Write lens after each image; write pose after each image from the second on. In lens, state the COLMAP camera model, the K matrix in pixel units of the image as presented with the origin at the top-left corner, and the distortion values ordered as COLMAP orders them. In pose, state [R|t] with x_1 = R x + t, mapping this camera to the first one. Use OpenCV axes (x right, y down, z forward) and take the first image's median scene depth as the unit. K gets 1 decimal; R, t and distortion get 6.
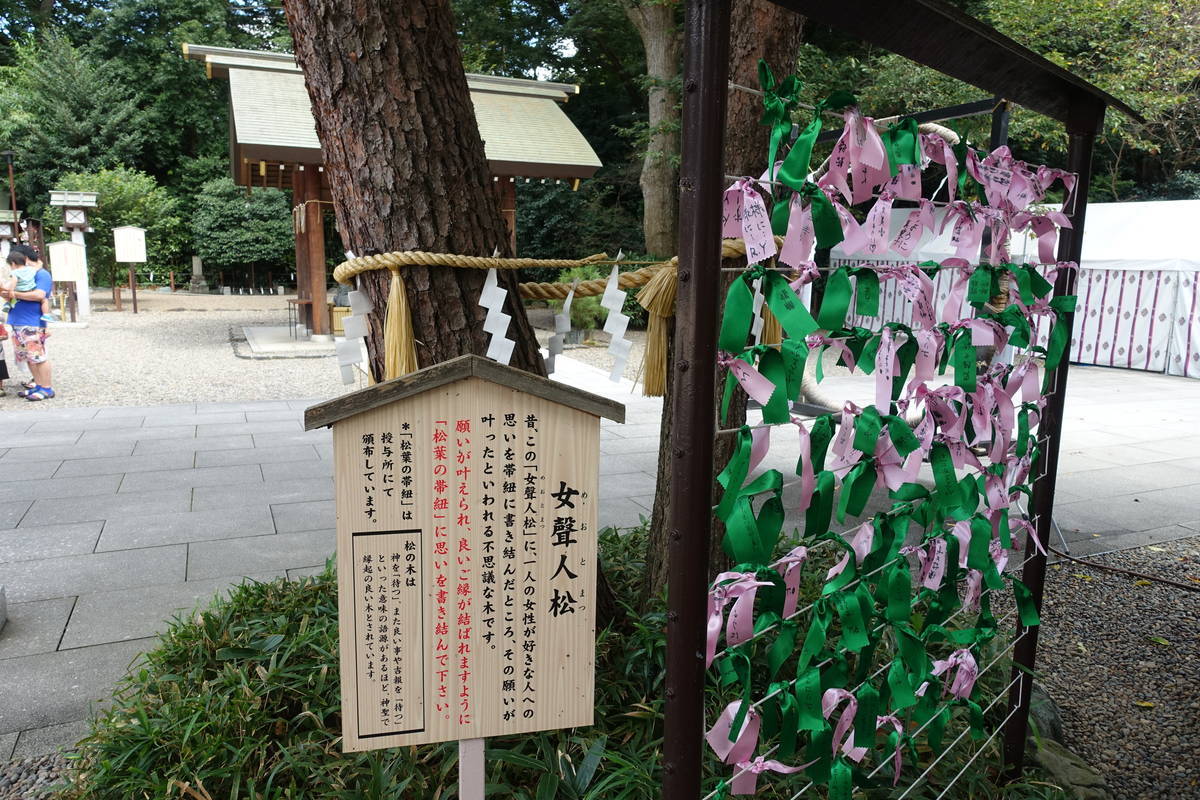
lens RADIAL K [[806.9, 0, 600.0], [0, 806.9, 400.0], [0, 0, 1]] dist [-0.005635, 0.004327]
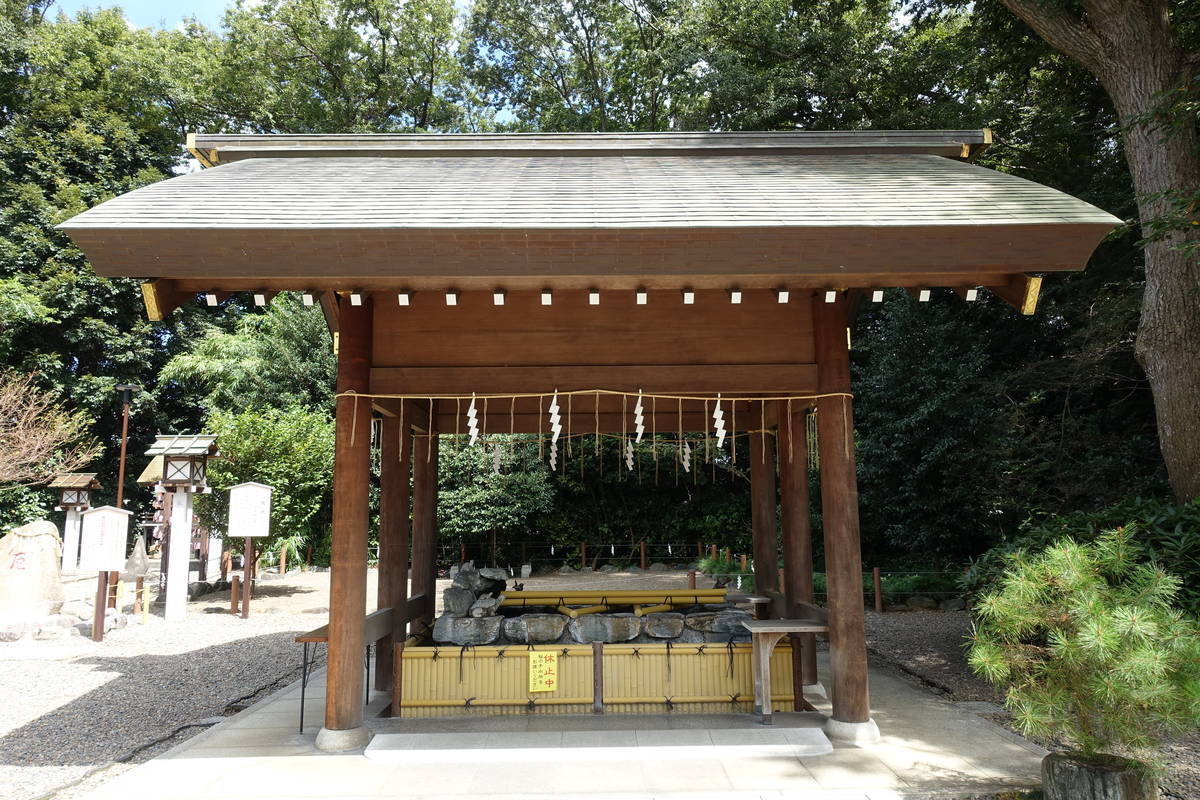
lens RADIAL K [[806.9, 0, 600.0], [0, 806.9, 400.0], [0, 0, 1]] dist [-0.005635, 0.004327]
pose [[0.906333, -0.084102, -0.414111, -0.036411], [-0.051515, 0.950693, -0.305825, -0.071480], [0.419413, 0.298512, 0.857312, 0.412094]]
